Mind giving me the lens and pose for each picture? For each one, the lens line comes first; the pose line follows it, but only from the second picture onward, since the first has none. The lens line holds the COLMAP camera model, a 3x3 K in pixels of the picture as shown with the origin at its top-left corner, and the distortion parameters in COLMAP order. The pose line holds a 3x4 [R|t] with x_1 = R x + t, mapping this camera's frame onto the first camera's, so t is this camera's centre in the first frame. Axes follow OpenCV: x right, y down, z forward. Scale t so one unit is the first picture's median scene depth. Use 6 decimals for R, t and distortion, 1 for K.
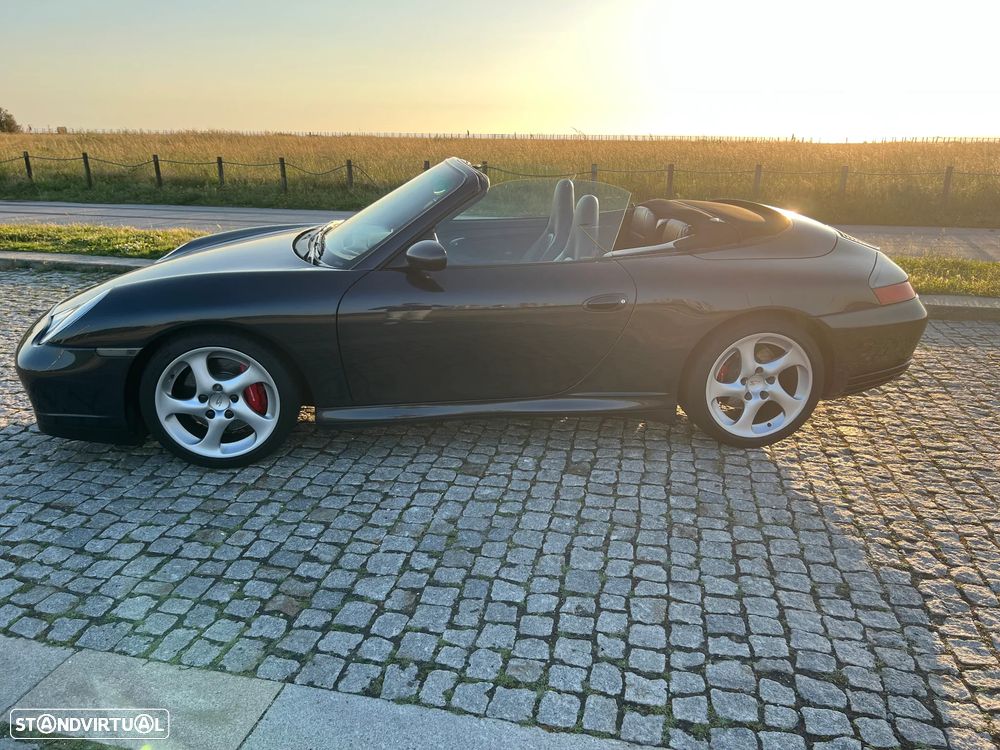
lens RADIAL K [[761.9, 0, 501.5], [0, 761.9, 367.1], [0, 0, 1]] dist [0.053029, -0.061080]
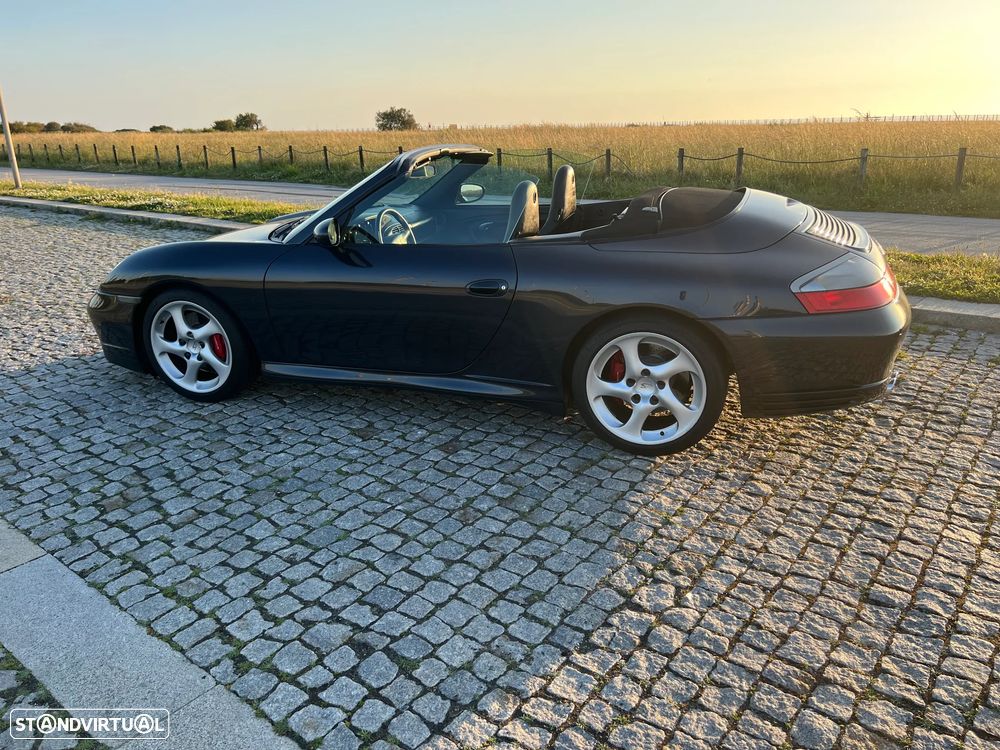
lens RADIAL K [[761.9, 0, 501.5], [0, 761.9, 367.1], [0, 0, 1]] dist [0.053029, -0.061080]
pose [[0.897423, 0.110078, -0.427218, 0.673690], [-0.104648, 0.993848, 0.036252, -0.020301], [0.428580, 0.012174, 0.903422, 0.108541]]
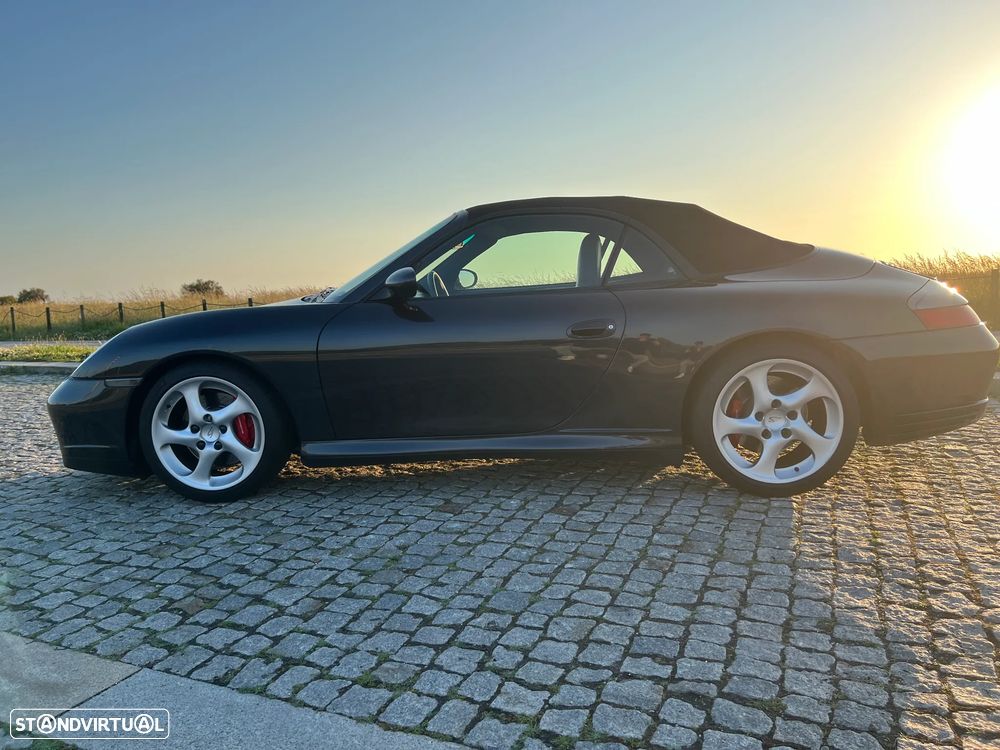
lens RADIAL K [[758.5, 0, 489.3], [0, 758.5, 367.1], [0, 0, 1]] dist [0.055310, -0.062746]
pose [[0.975745, -0.021124, -0.217886, 0.243494], [-0.021836, 0.980977, -0.192893, 0.163885], [0.217816, 0.192973, 0.956722, 0.099132]]
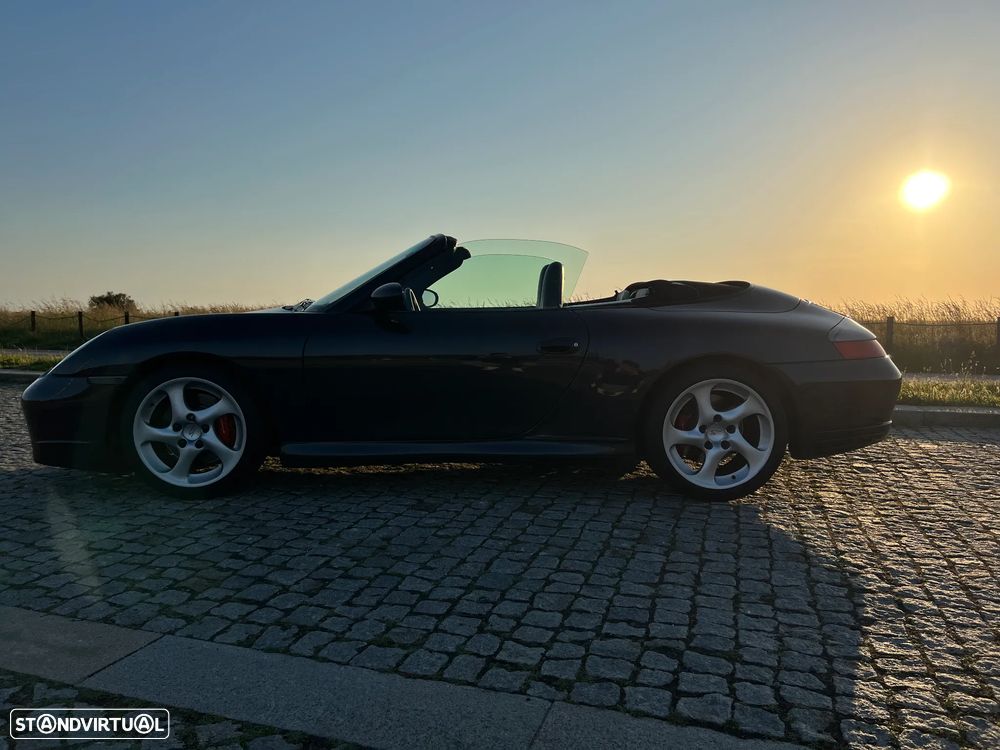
lens RADIAL K [[759.9, 0, 494.0], [0, 759.9, 358.5], [0, 0, 1]] dist [0.045298, -0.044582]
pose [[0.994024, 0.007353, -0.108910, 0.182200], [-0.033842, 0.969328, -0.243431, 0.212270], [0.103779, 0.245662, 0.963784, -0.005315]]
